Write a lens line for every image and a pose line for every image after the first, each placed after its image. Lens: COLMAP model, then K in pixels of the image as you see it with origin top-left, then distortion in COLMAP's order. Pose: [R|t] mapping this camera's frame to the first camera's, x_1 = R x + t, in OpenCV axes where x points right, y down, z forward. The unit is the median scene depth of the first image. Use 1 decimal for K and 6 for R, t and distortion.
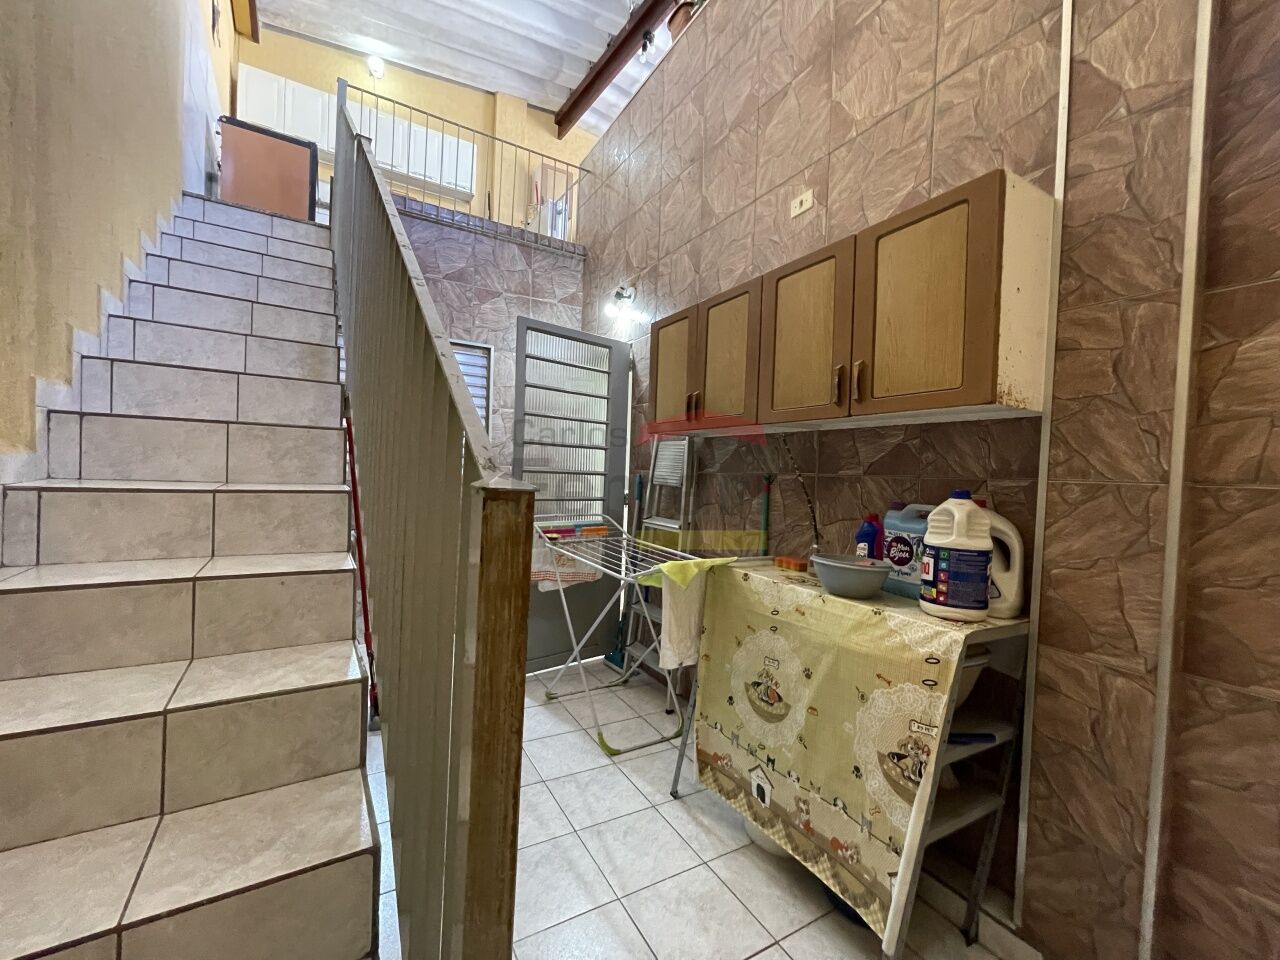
lens RADIAL K [[511.9, 0, 632.7], [0, 511.9, 480.0], [0, 0, 1]] dist [-0.003130, -0.000665]
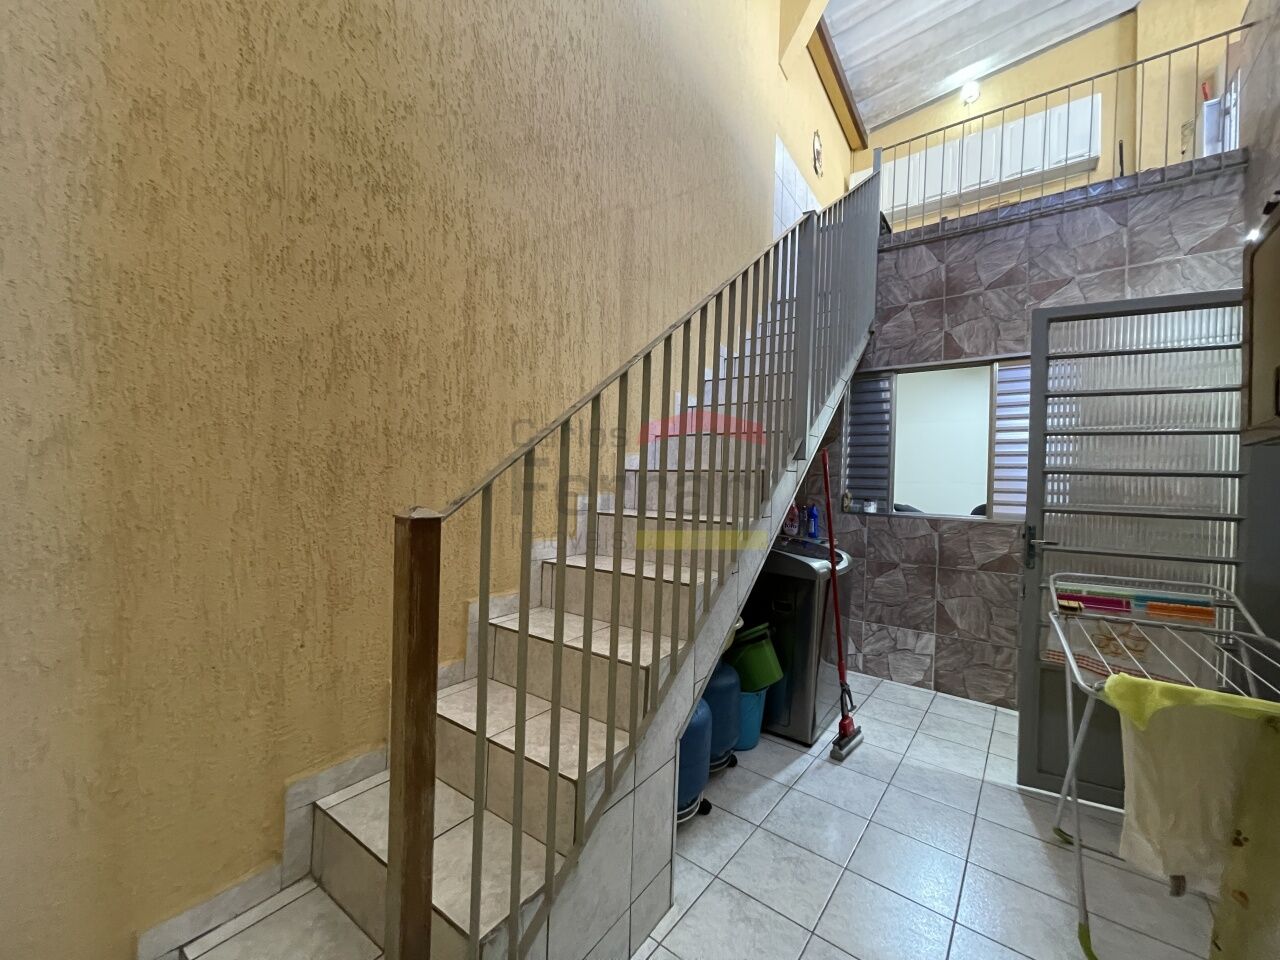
lens RADIAL K [[511.9, 0, 634.4], [0, 511.9, 480.2], [0, 0, 1]] dist [-0.003130, -0.000665]
pose [[0.357716, -0.028929, -0.933382, 0.174166], [-0.041425, 0.998045, -0.046809, -0.001639], [0.932911, 0.055410, 0.355818, 0.112662]]
